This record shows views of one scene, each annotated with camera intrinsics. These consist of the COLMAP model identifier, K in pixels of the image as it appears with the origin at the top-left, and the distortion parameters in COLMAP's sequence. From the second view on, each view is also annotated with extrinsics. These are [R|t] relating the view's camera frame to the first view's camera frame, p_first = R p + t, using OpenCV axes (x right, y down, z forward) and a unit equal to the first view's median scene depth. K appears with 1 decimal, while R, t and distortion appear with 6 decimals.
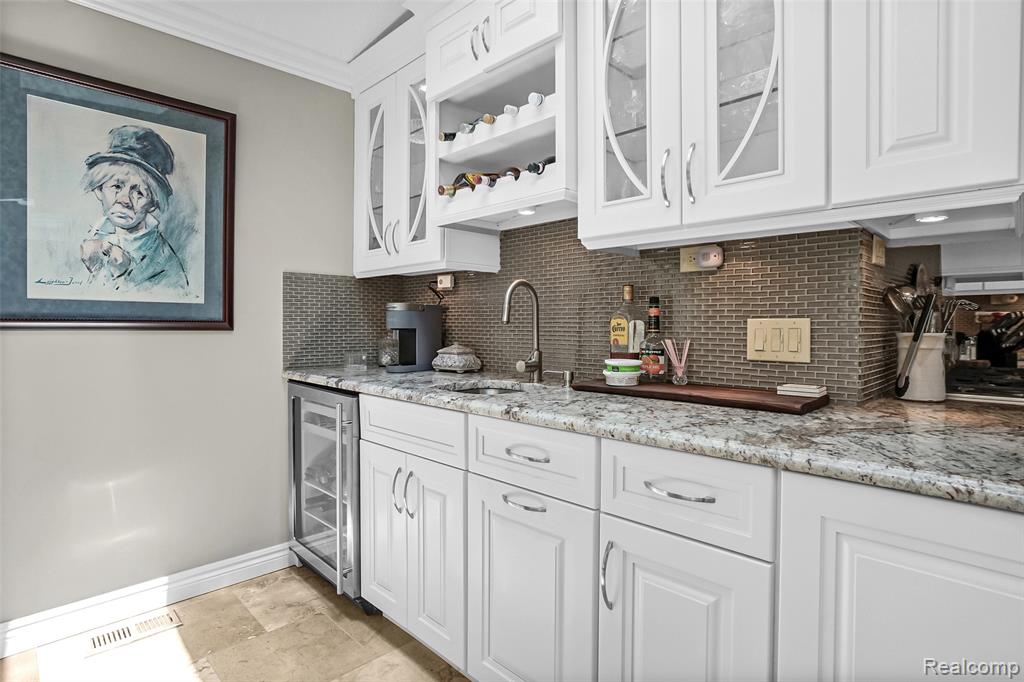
lens RADIAL K [[531.5, 0, 512.0], [0, 531.5, 341.0], [0, 0, 1]] dist [-0.055192, 0.030419]
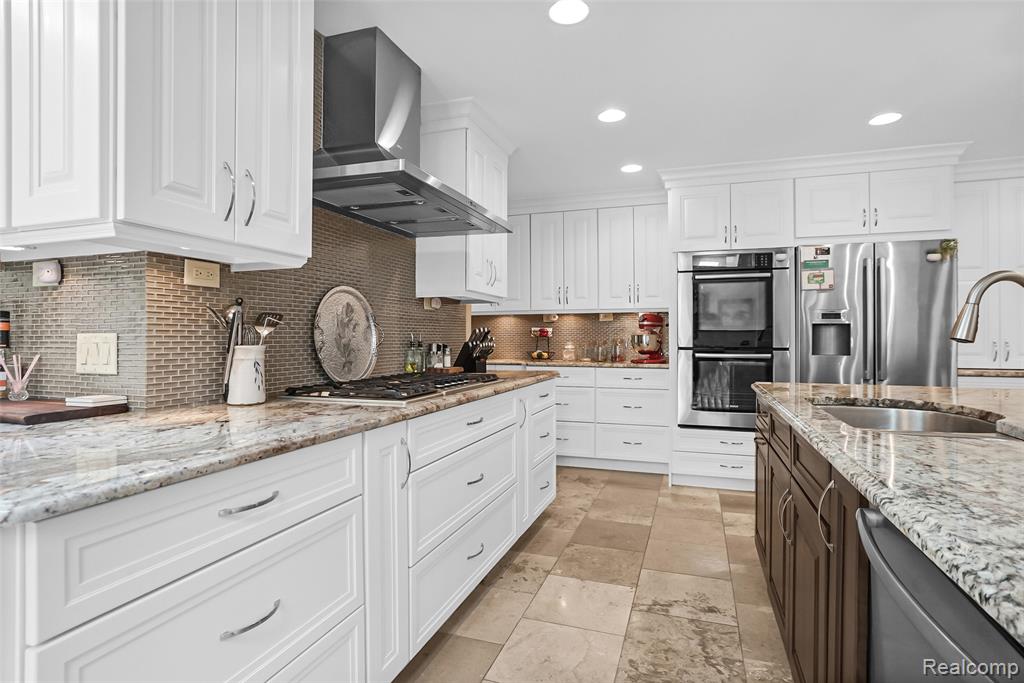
lens RADIAL K [[531.5, 0, 512.0], [0, 531.5, 341.5], [0, 0, 1]] dist [-0.055192, 0.030419]
pose [[0.897963, -0.004854, 0.440045, 0.767160], [0.016423, 0.999612, -0.022486, 0.010612], [-0.439765, 0.027418, 0.897694, -0.292136]]
